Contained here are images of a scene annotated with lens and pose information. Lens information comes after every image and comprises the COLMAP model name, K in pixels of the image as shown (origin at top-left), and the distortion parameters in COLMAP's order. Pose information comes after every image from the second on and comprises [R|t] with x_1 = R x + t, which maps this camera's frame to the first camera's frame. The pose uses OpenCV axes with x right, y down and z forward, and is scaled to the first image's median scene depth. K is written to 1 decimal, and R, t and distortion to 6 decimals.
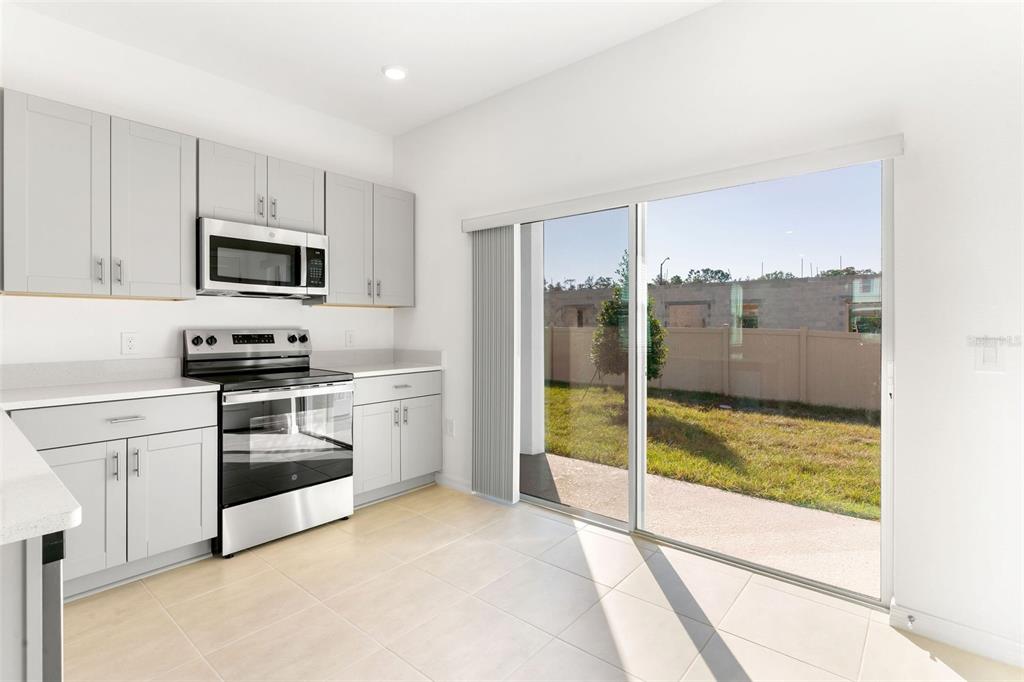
lens RADIAL K [[496.6, 0, 509.9], [0, 496.6, 333.4], [0, 0, 1]] dist [0.012913, -0.000934]
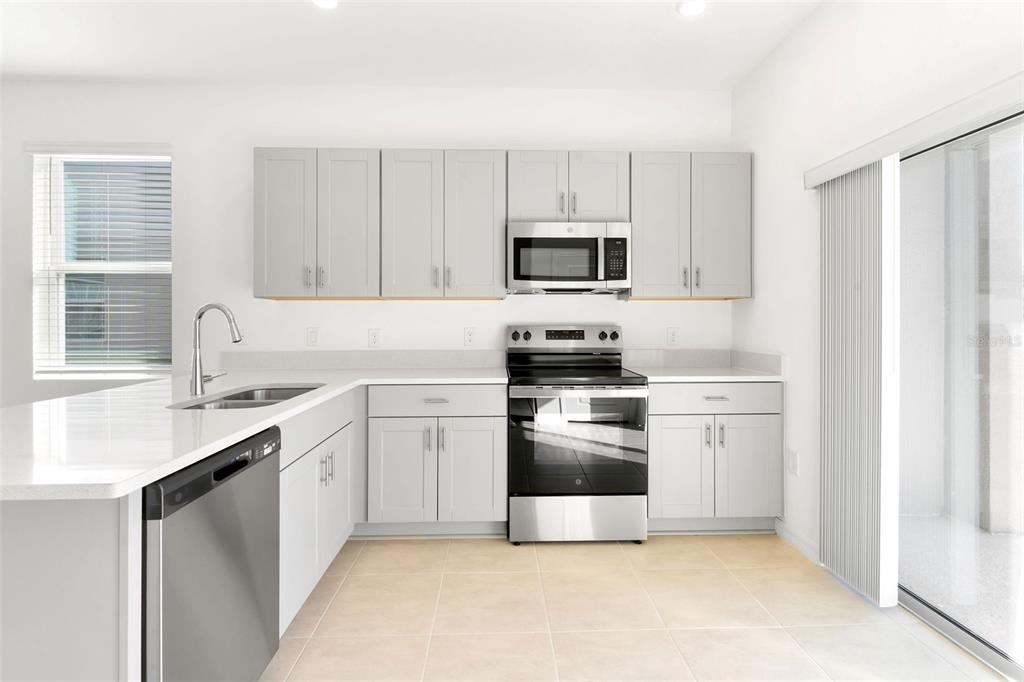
lens RADIAL K [[496.6, 0, 513.3], [0, 496.6, 324.6], [0, 0, 1]] dist [0.012913, -0.000934]
pose [[0.675946, 0.002065, -0.736949, 0.164074], [-0.009576, 0.999936, -0.005981, -0.002879], [0.736889, 0.011100, 0.675922, 0.242171]]
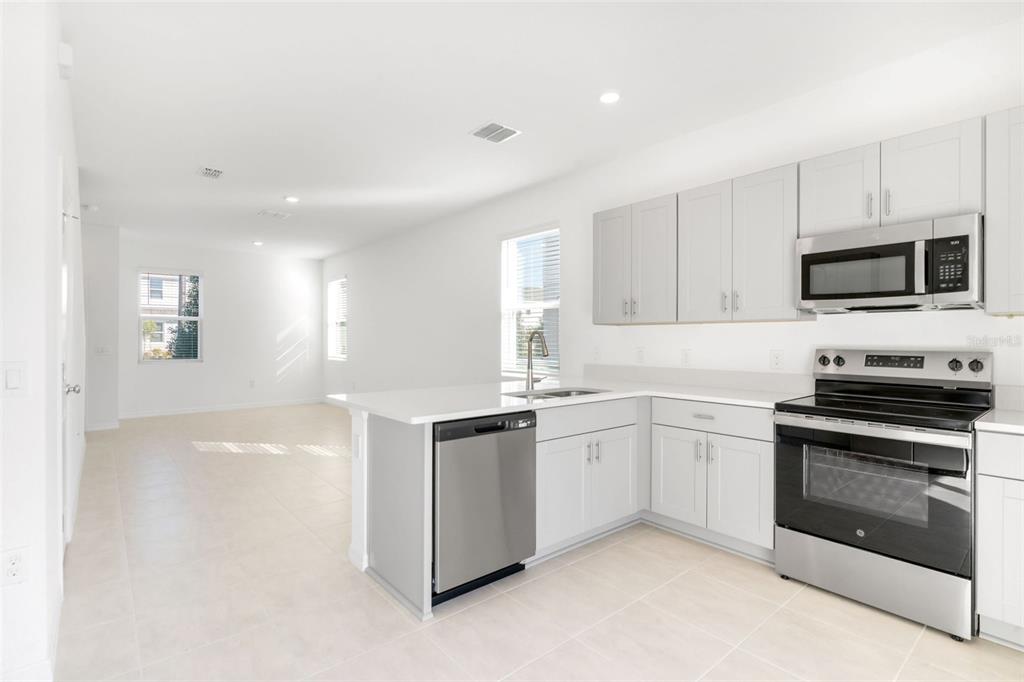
lens RADIAL K [[496.6, 0, 507.7], [0, 496.6, 339.5], [0, 0, 1]] dist [0.012913, -0.000934]
pose [[-0.165115, 0.000686, -0.986274, 0.425693], [-0.017684, 0.999837, 0.003656, -0.017659], [0.986116, 0.018045, -0.165076, 0.510952]]
